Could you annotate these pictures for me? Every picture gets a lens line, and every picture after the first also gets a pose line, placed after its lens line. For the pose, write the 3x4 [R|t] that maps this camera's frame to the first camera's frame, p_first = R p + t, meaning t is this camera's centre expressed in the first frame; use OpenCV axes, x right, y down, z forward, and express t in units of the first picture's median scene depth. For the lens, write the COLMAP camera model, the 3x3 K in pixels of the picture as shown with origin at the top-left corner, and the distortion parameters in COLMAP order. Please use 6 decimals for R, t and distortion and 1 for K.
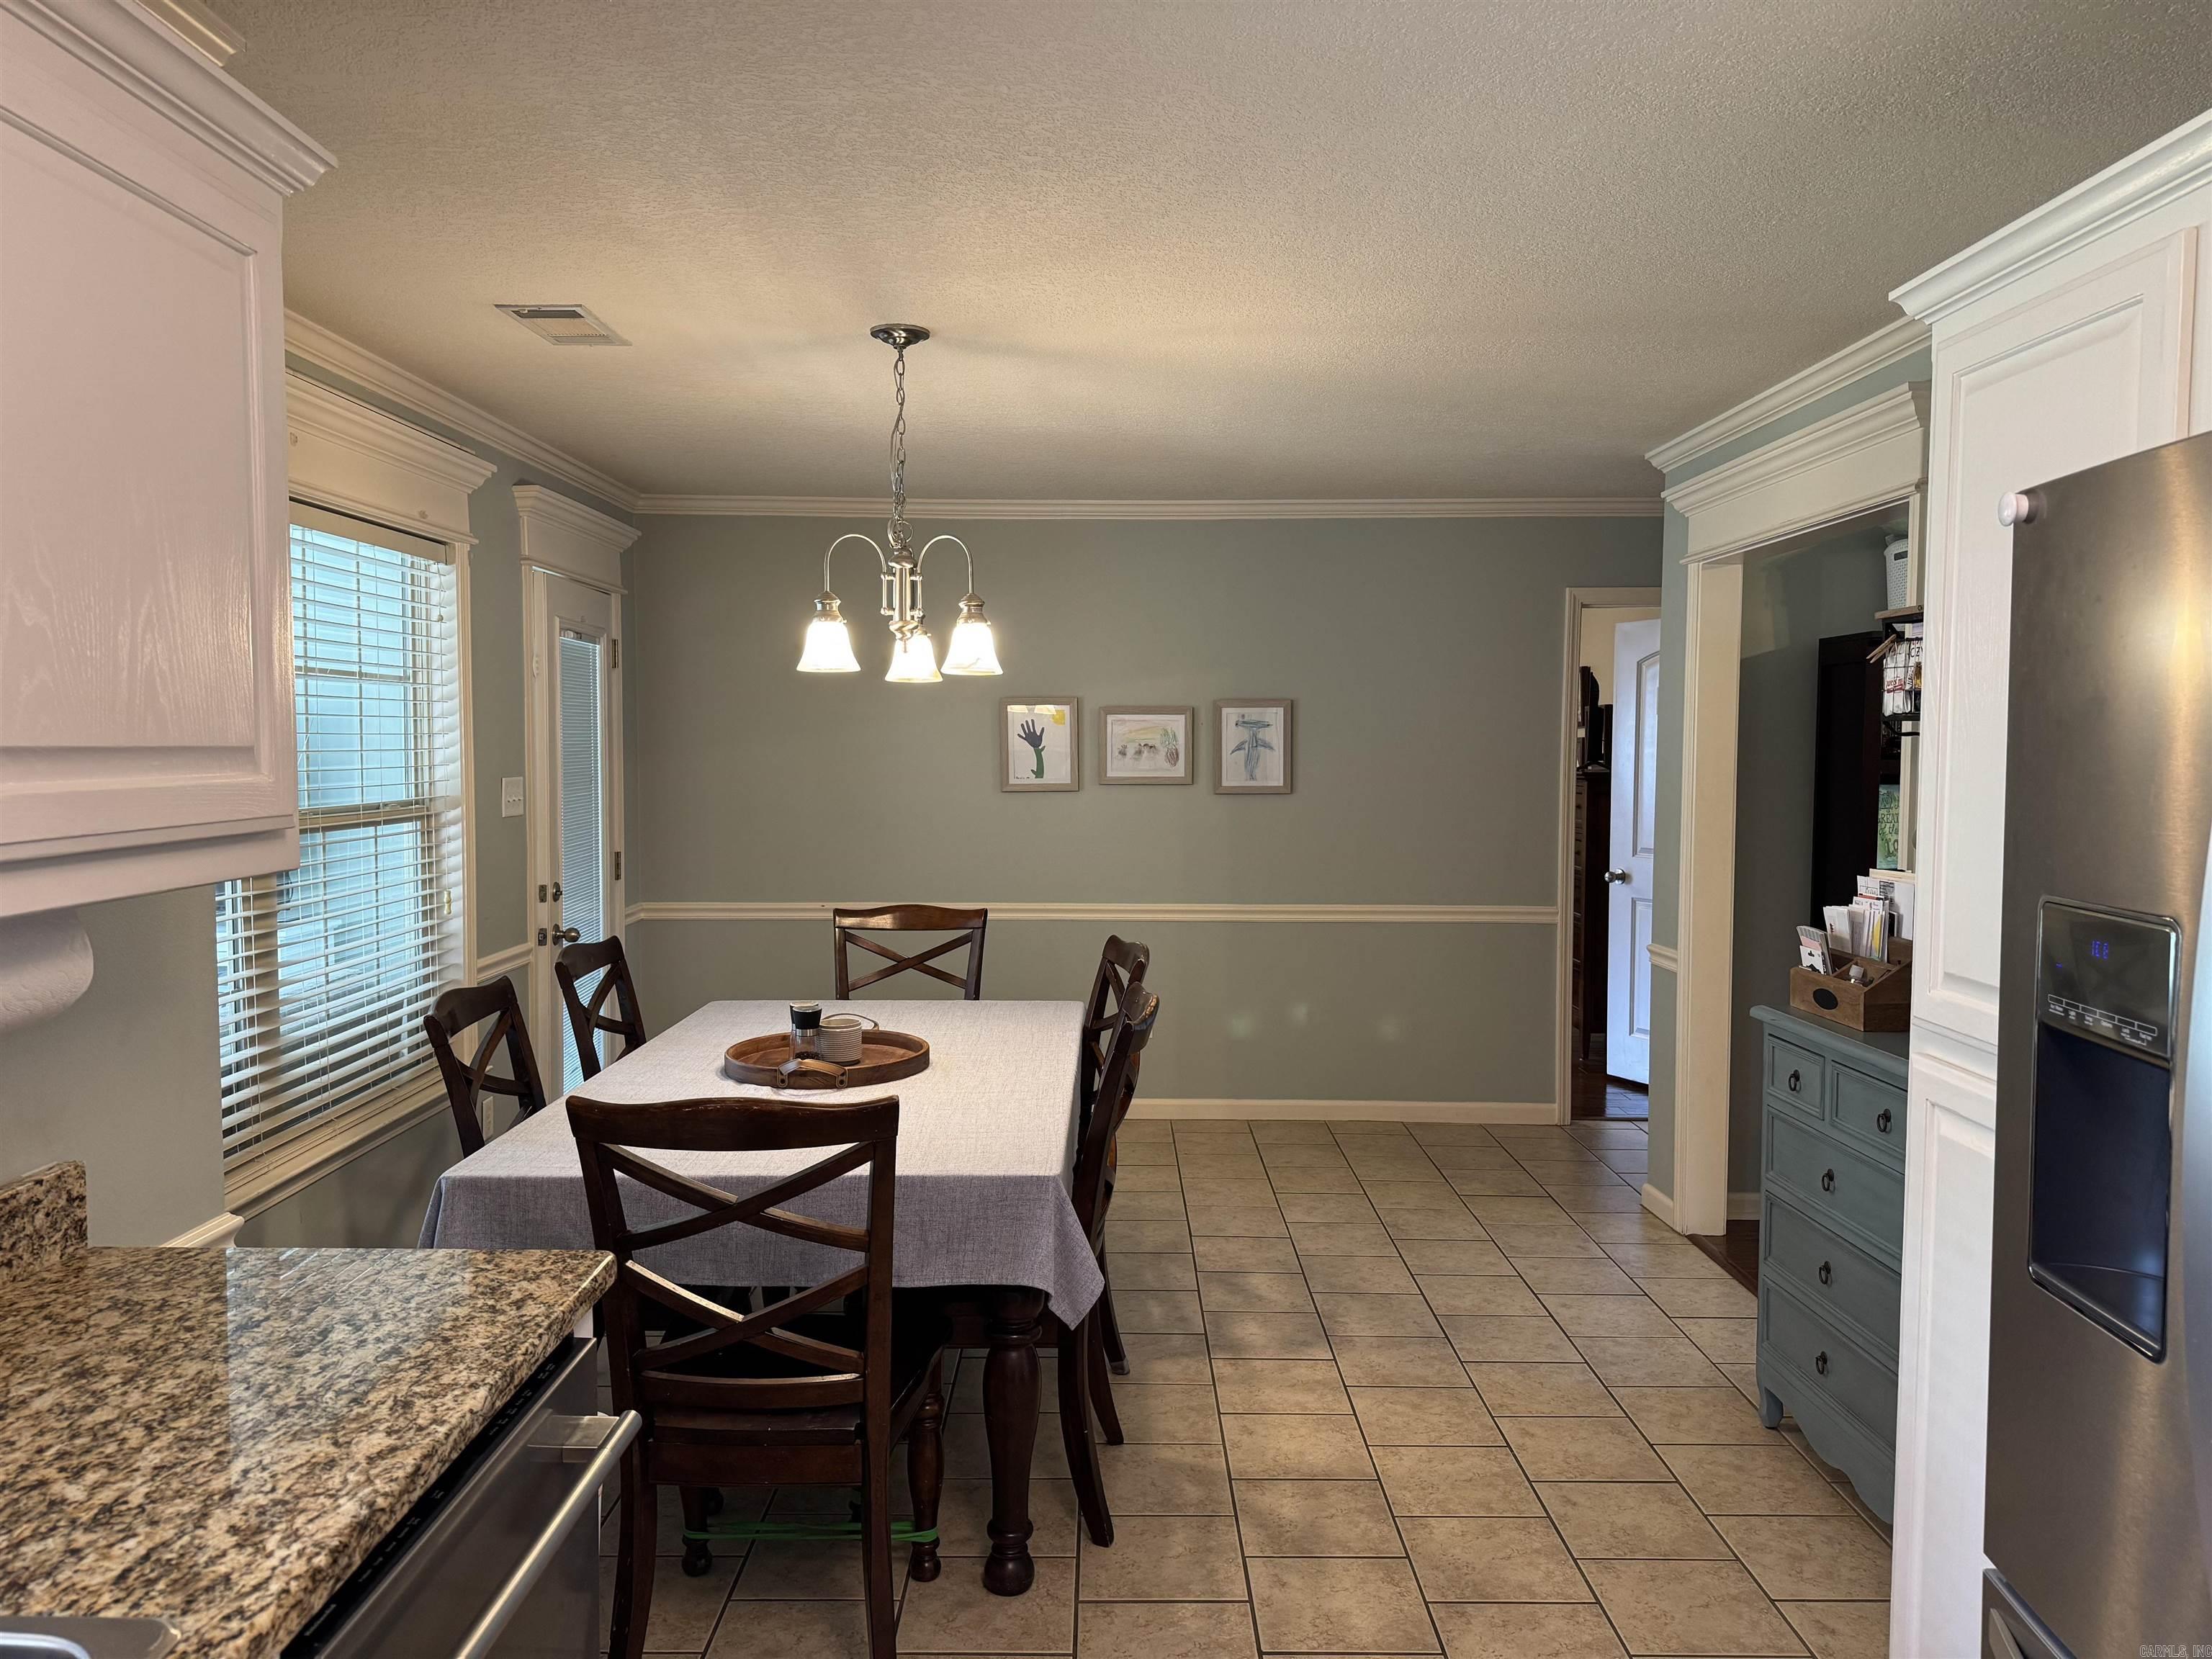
lens RADIAL K [[1546.9, 0, 1105.9], [0, 1546.9, 836.3], [0, 0, 1]] dist [0.139037, -0.222587]
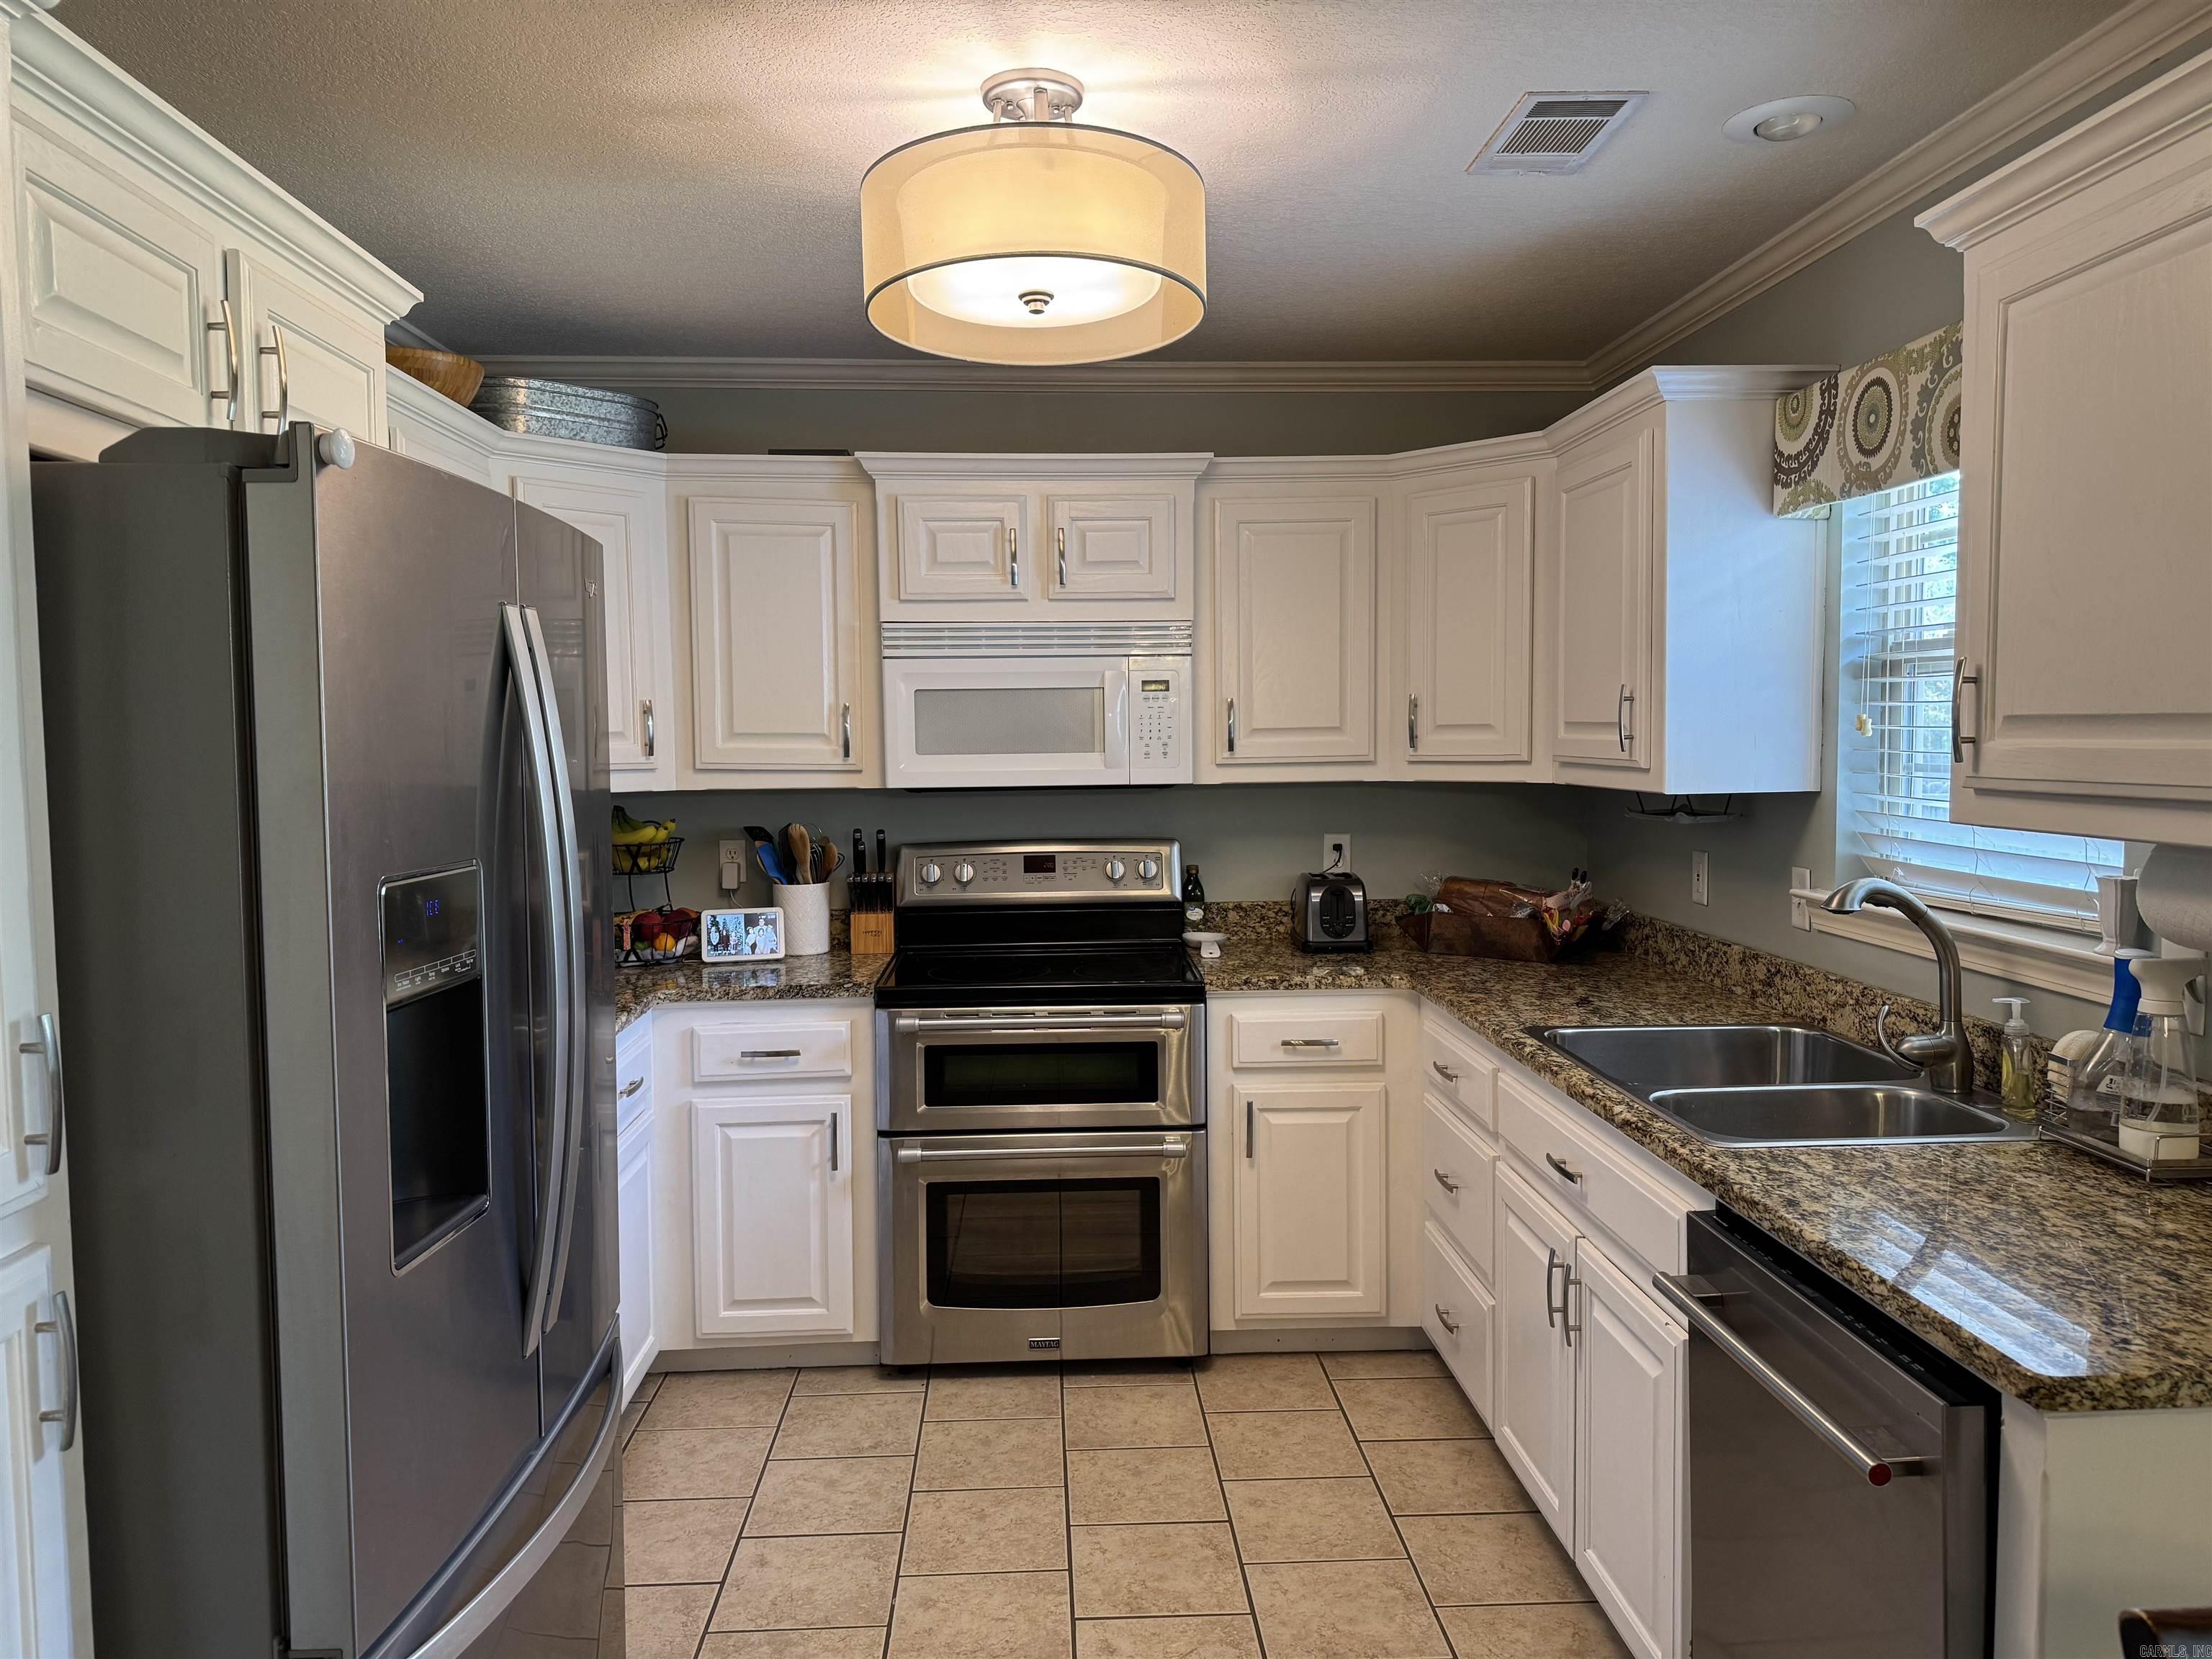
lens RADIAL K [[1546.9, 0, 1105.9], [0, 1546.9, 836.3], [0, 0, 1]] dist [0.139037, -0.222587]
pose [[-0.999235, 0.010375, -0.037709, 0.220456], [0.005835, 0.992931, 0.118545, -0.117681], [0.038673, 0.118235, -0.992232, 2.313742]]
